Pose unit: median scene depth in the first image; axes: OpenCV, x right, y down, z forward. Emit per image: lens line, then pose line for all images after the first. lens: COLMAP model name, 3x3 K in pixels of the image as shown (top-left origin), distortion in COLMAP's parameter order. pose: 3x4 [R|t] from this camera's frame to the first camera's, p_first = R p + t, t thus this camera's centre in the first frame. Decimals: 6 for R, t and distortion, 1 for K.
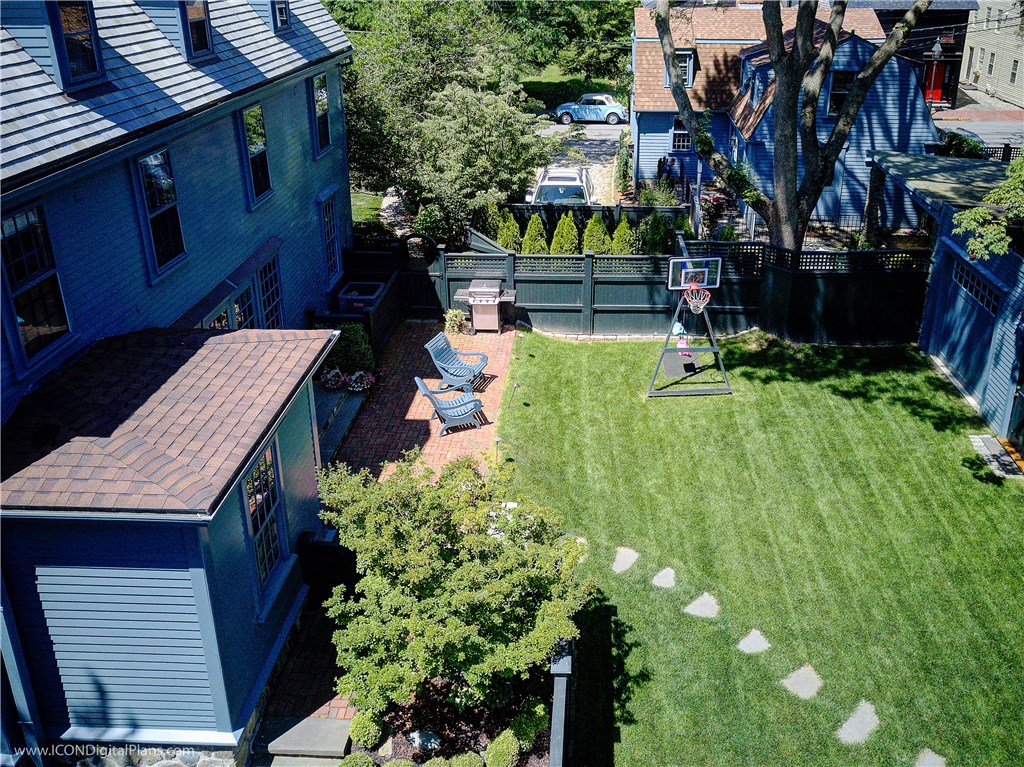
lens RADIAL K [[845.1, 0, 559.8], [0, 845.1, 208.2], [0, 0, 1]] dist [-0.018034, 0.006417]
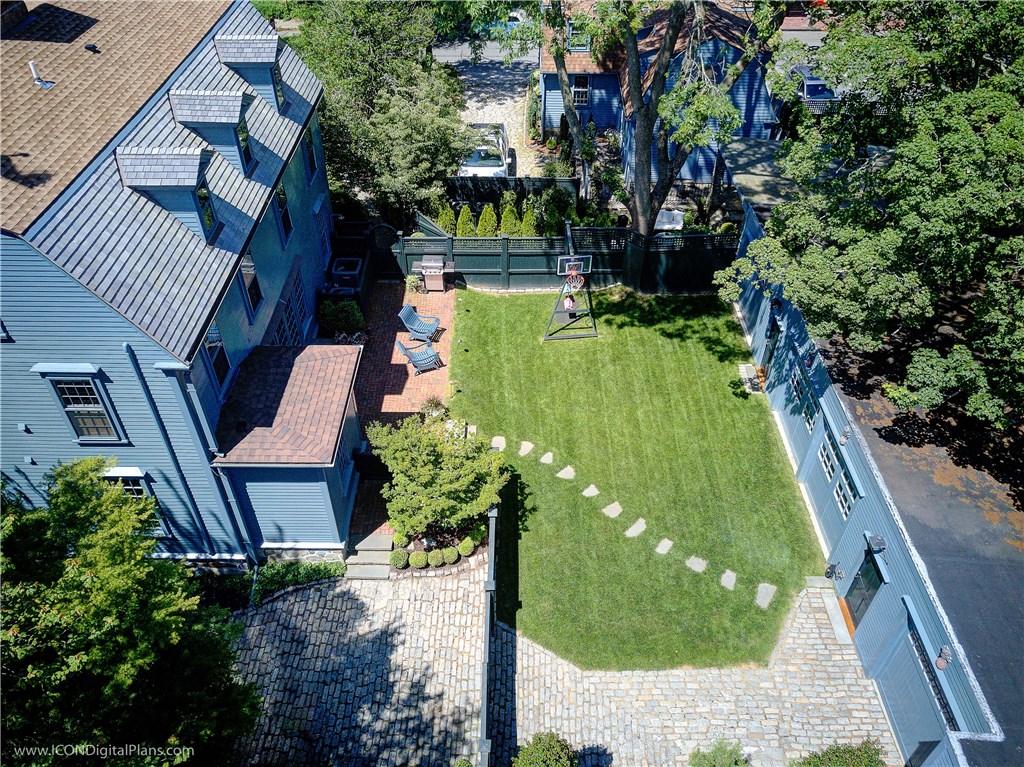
lens RADIAL K [[845.1, 0, 511.4], [0, 845.1, 378.1], [0, 0, 1]] dist [-0.018034, 0.006417]
pose [[0.999204, -0.025528, 0.030666, -0.005031], [0.010704, 0.911880, 0.410318, -0.413600], [-0.038439, -0.409663, 0.911427, -0.524165]]
